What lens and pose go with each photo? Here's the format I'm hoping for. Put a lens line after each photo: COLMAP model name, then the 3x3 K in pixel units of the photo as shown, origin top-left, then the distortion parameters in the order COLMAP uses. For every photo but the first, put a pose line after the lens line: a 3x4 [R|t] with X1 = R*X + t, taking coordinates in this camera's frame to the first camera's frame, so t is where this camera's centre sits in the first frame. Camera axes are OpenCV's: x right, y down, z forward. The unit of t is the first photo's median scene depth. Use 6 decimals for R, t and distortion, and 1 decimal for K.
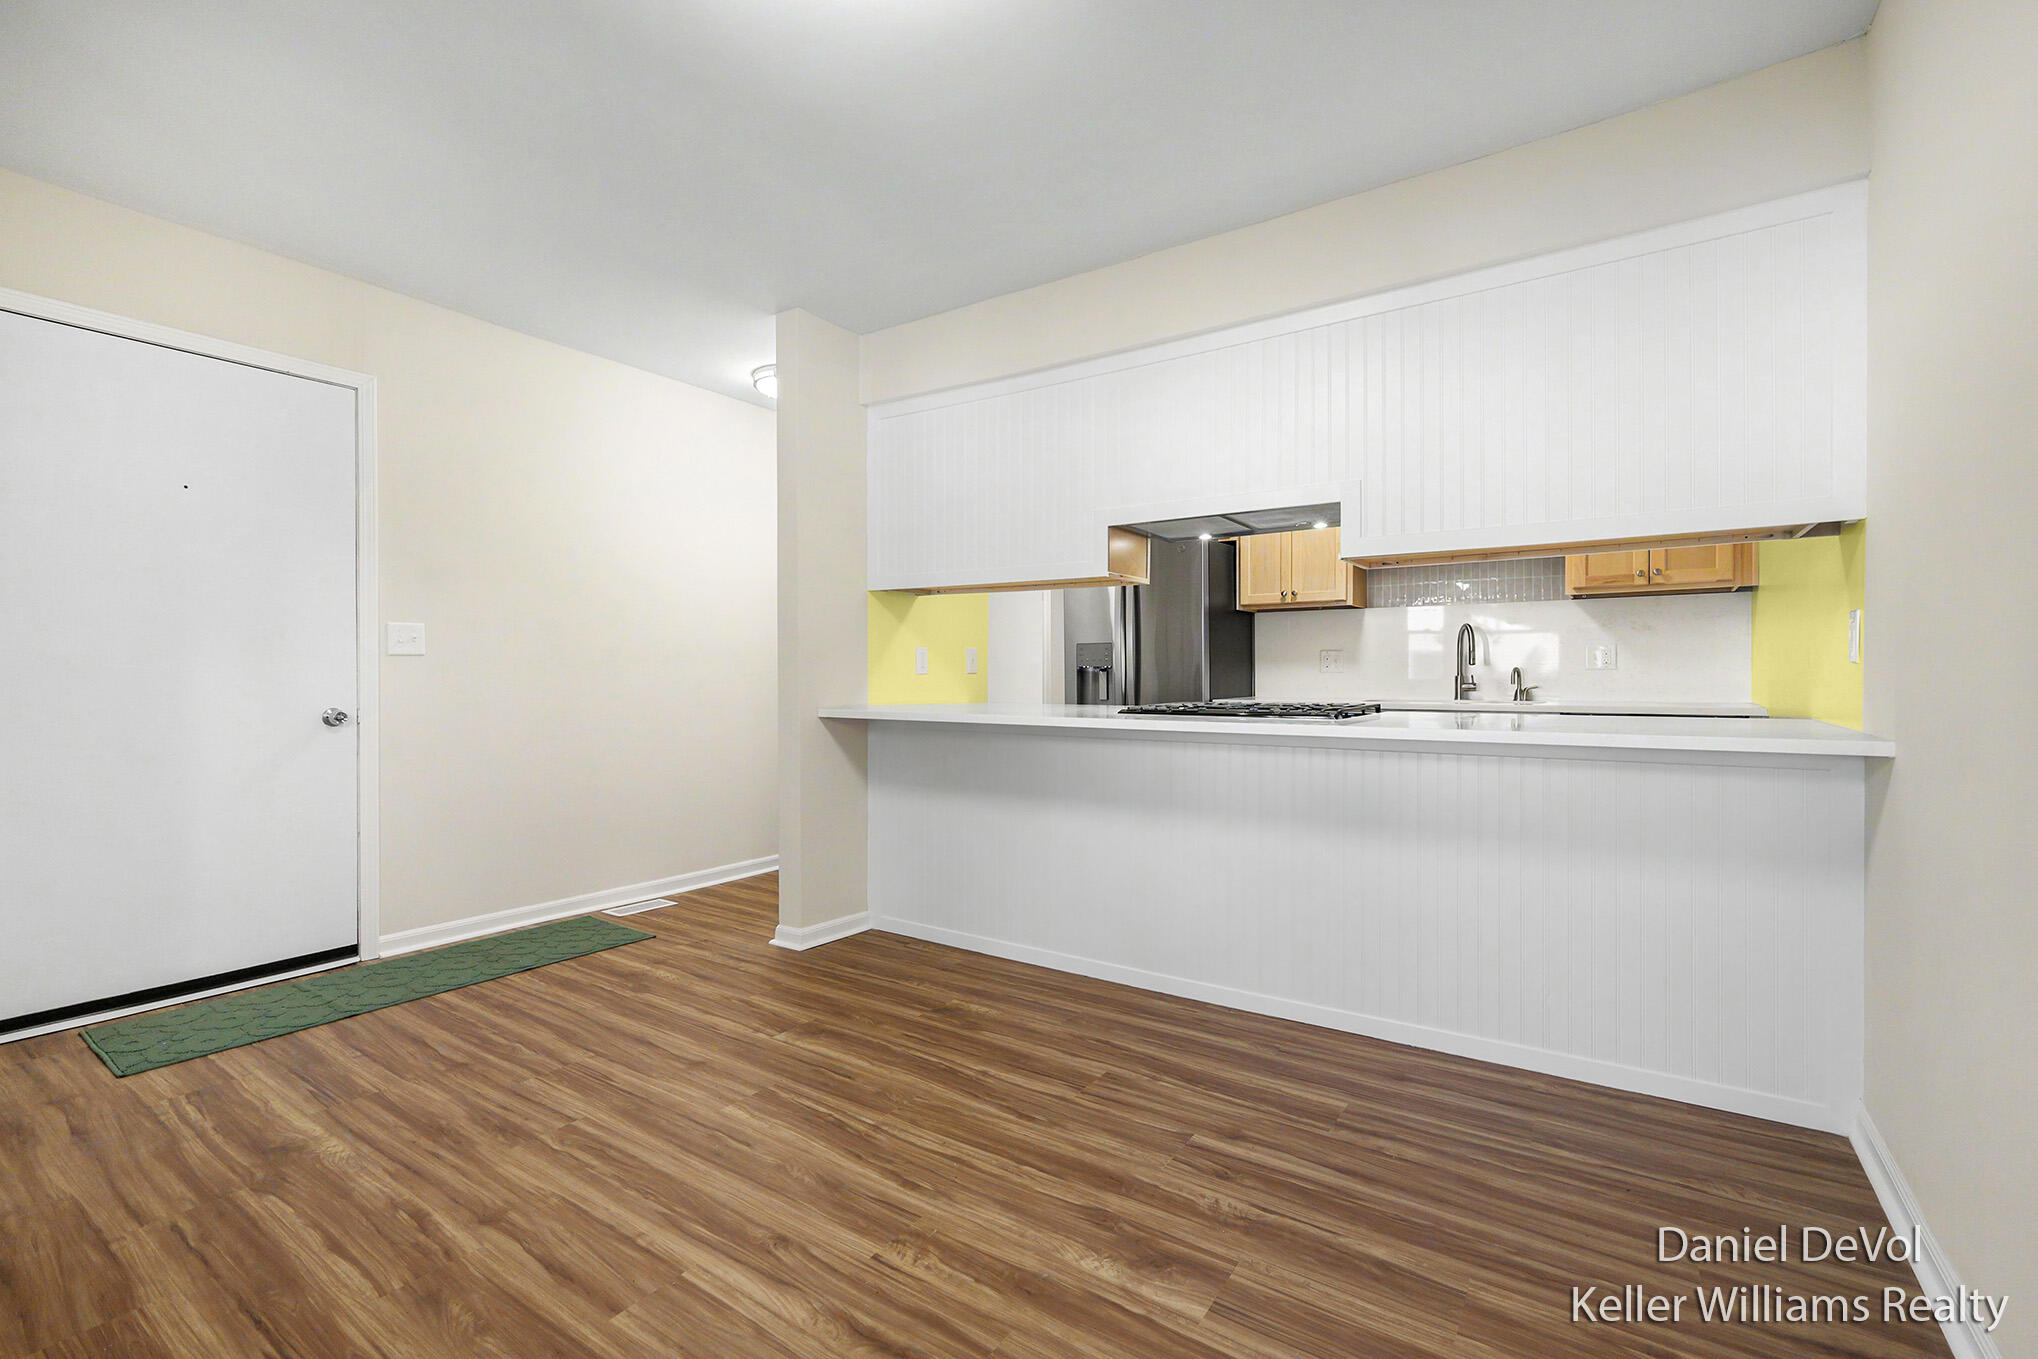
lens RADIAL K [[896.7, 0, 1011.9], [0, 896.7, 678.9], [0, 0, 1]] dist [0.002205, 0.000231]
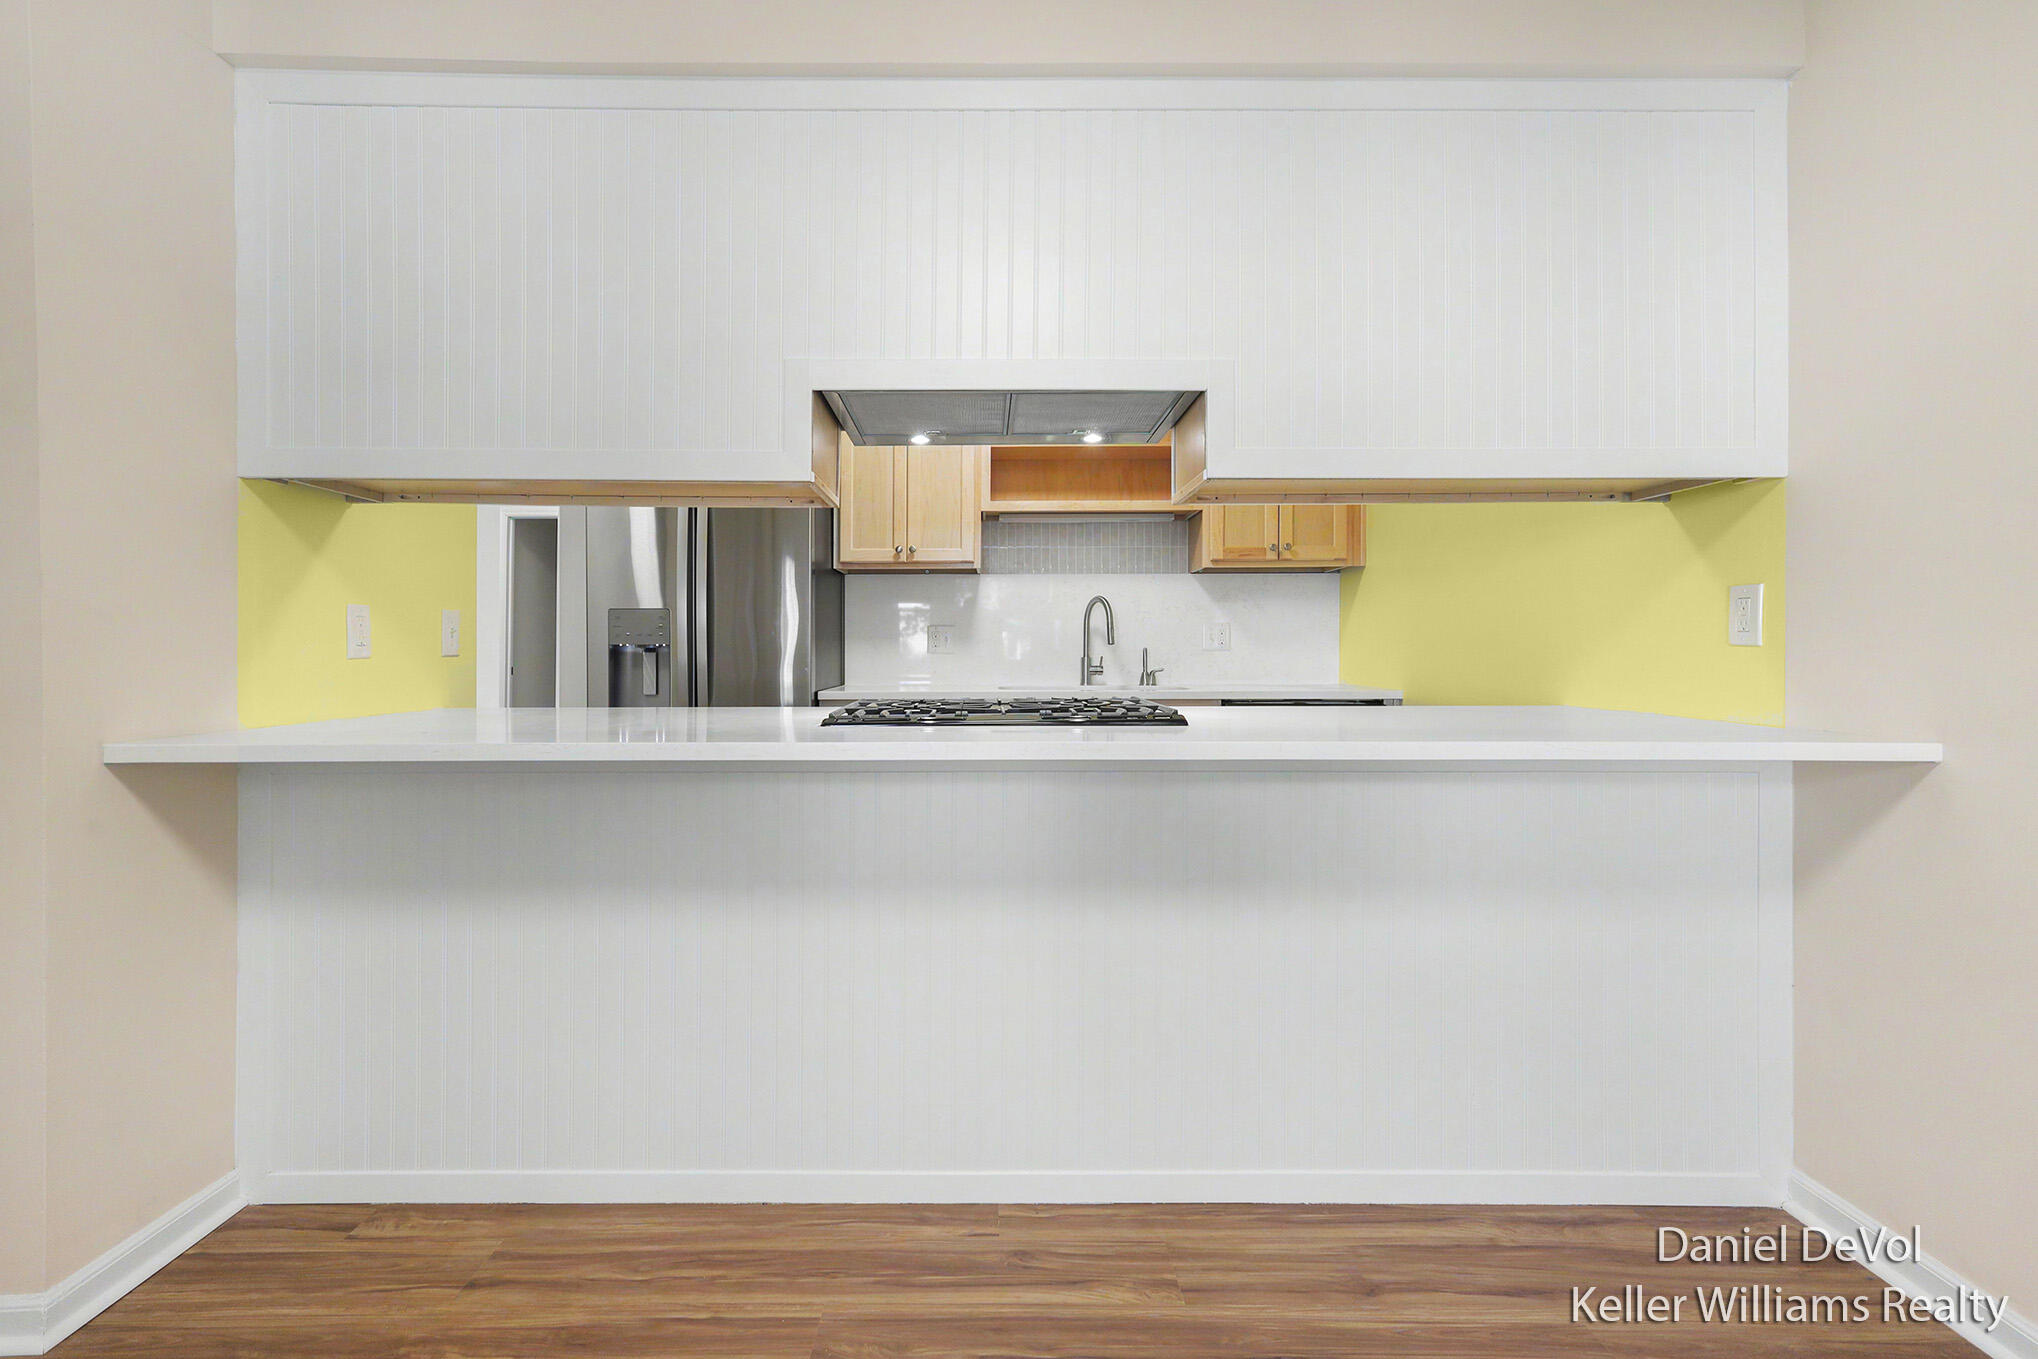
lens RADIAL K [[964.9, 0, 987.3], [0, 964.9, 662.2], [0, 0, 1]] dist [0.011154, -0.000928]
pose [[0.834276, -0.005872, 0.551316, -0.173373], [0.003187, 0.999978, 0.005827, -0.008832], [-0.551338, -0.003104, 0.834276, 0.566018]]
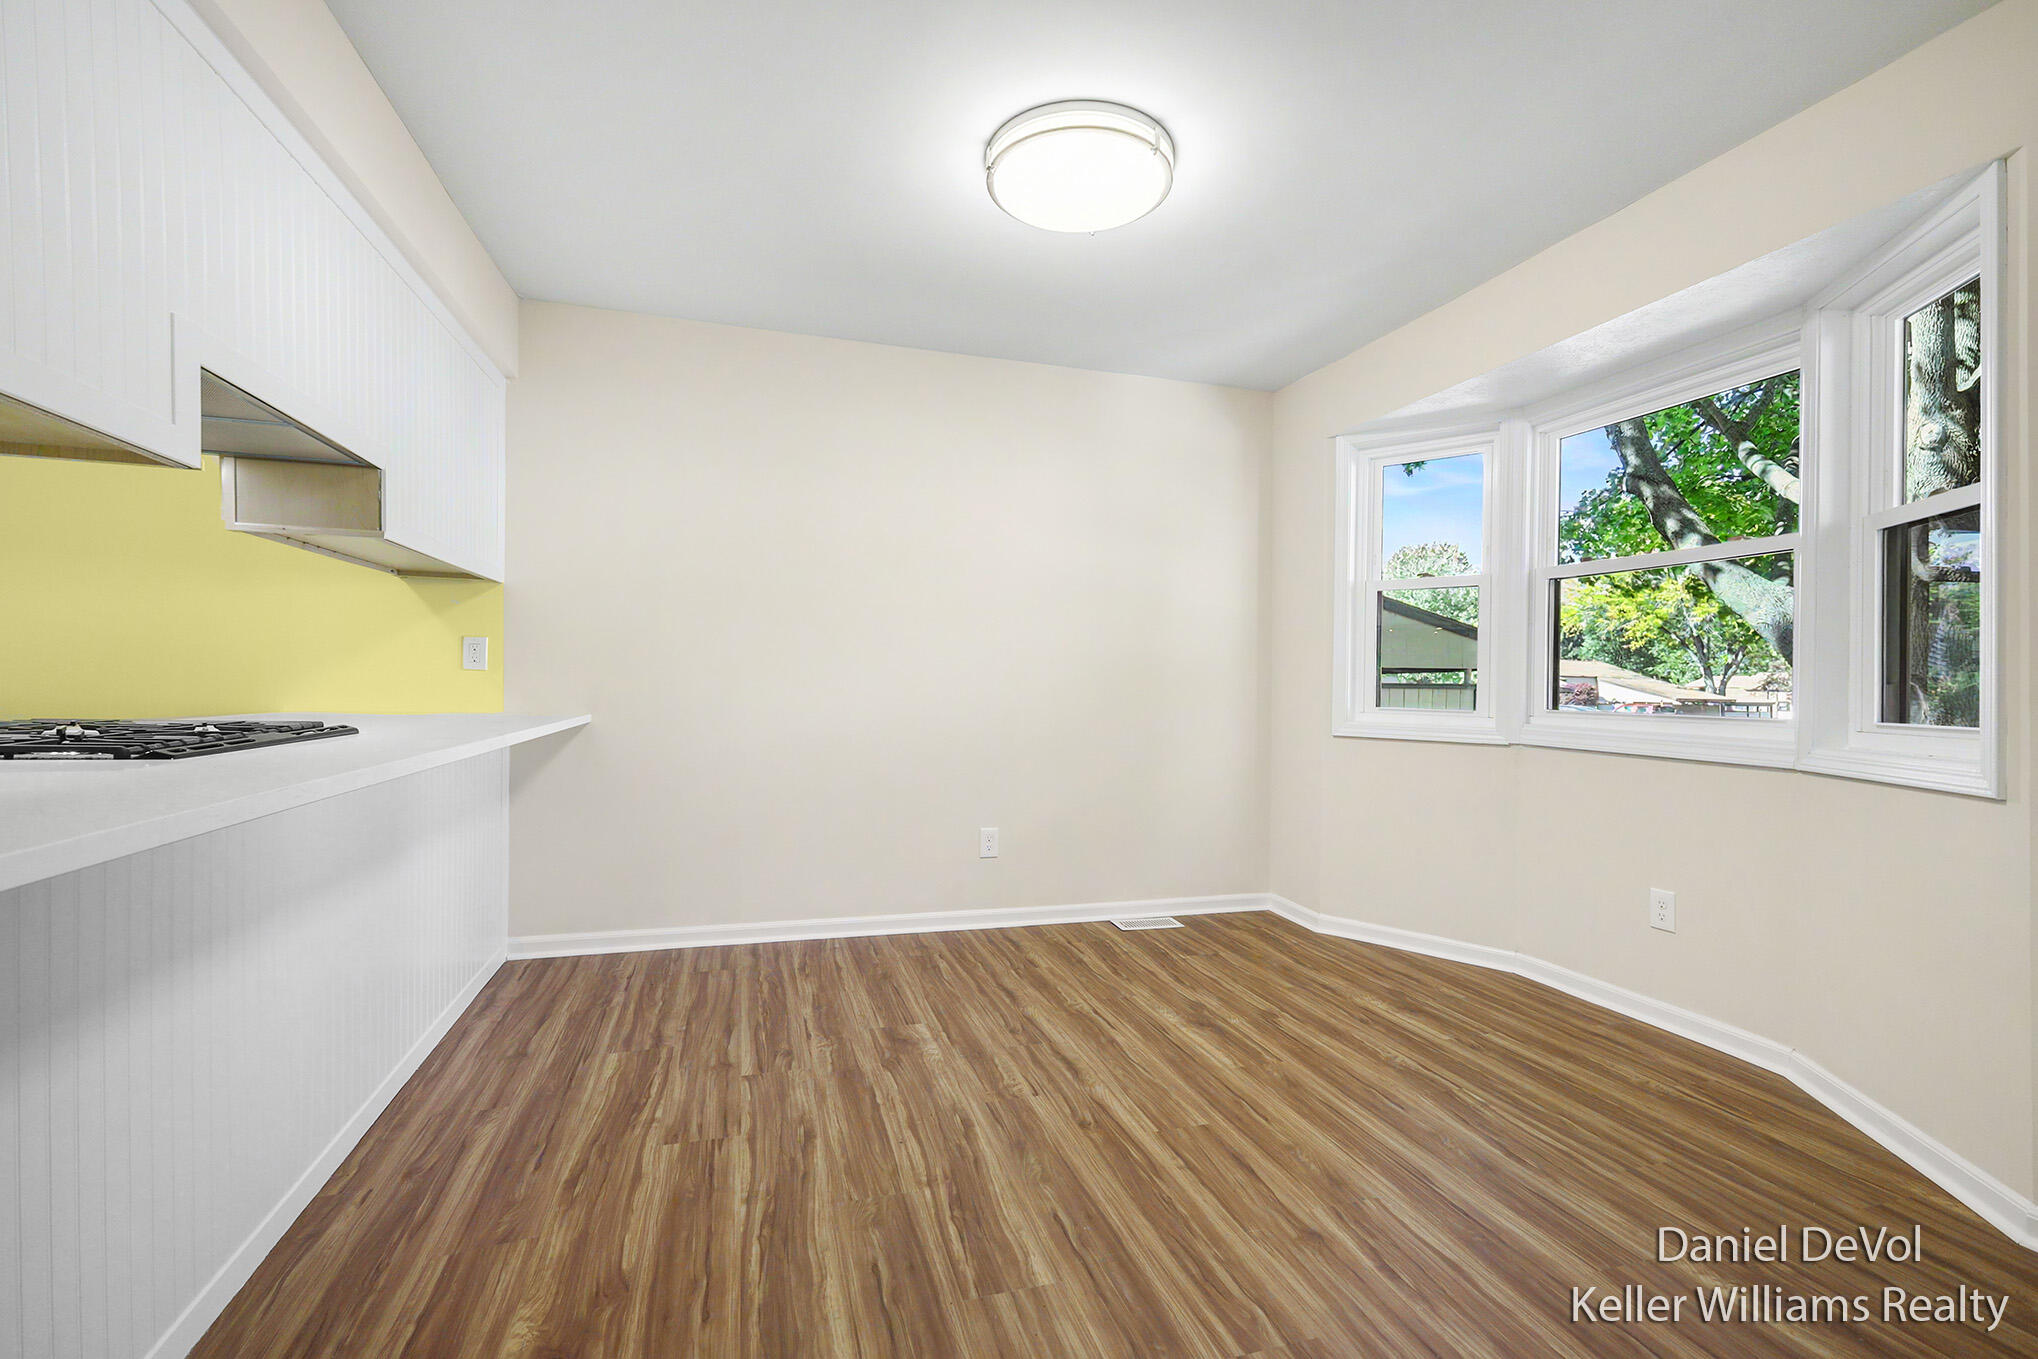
lens RADIAL K [[896.7, 0, 1014.4], [0, 896.7, 679.1], [0, 0, 1]] dist [0.002205, 0.000231]
pose [[-0.782723, -0.011861, 0.622257, -0.688057], [-0.010270, 0.999928, 0.006141, -0.018731], [-0.622285, -0.001584, -0.782789, 1.463000]]
